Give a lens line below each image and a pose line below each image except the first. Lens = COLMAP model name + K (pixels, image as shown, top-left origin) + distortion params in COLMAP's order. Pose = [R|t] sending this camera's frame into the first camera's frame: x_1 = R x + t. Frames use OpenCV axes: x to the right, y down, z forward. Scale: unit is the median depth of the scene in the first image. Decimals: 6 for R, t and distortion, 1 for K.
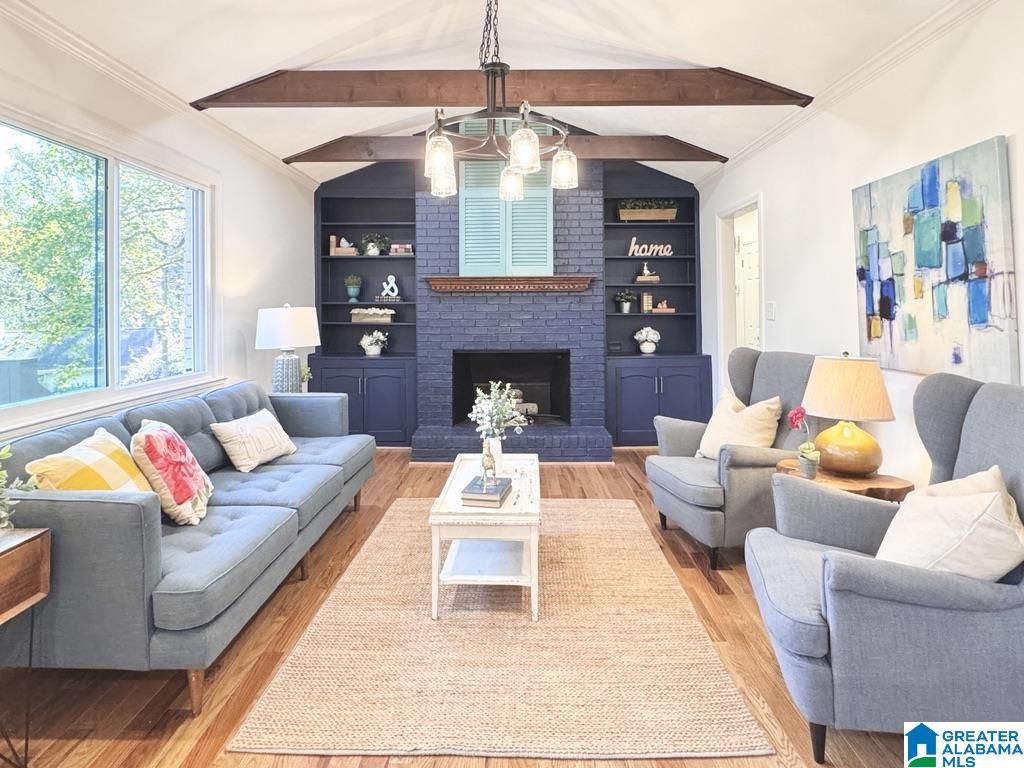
lens RADIAL K [[574.9, 0, 516.7], [0, 574.9, 293.5], [0, 0, 1]] dist [-0.001413, 0.000140]
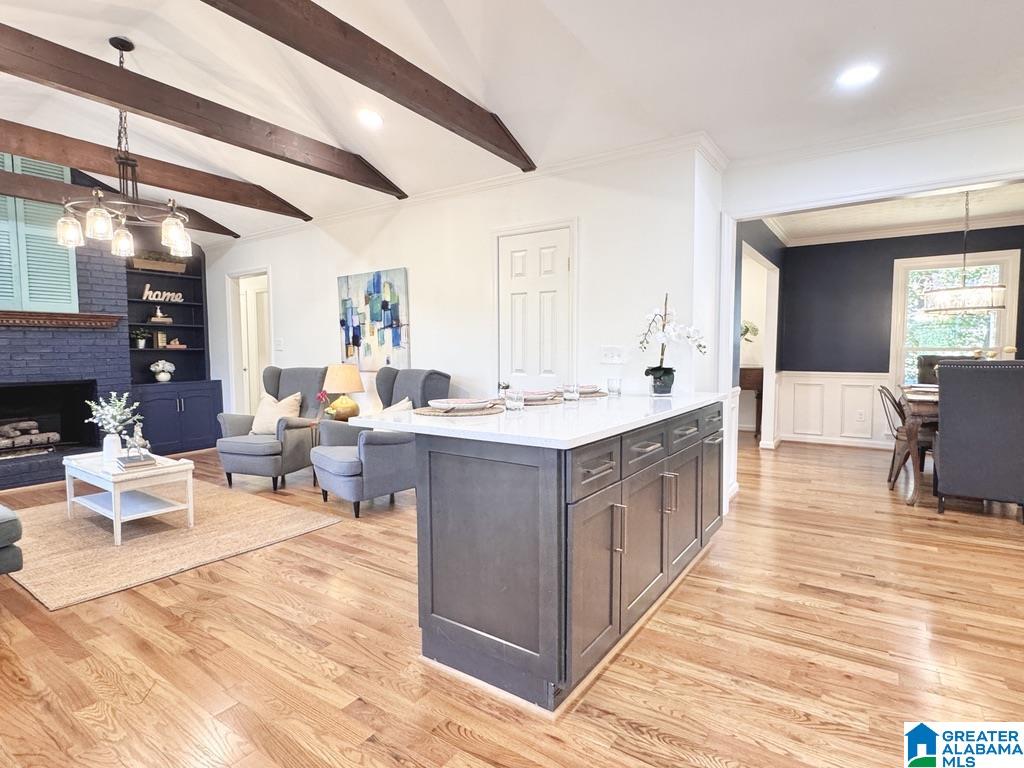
lens RADIAL K [[534.4, 0, 508.4], [0, 534.4, 385.6], [0, 0, 1]] dist [-0.008091, 0.005606]
pose [[0.570010, -0.052327, 0.819970, -0.568710], [-0.015865, 0.997083, 0.074658, 0.033869], [-0.821484, -0.055565, 0.567518, -0.483972]]
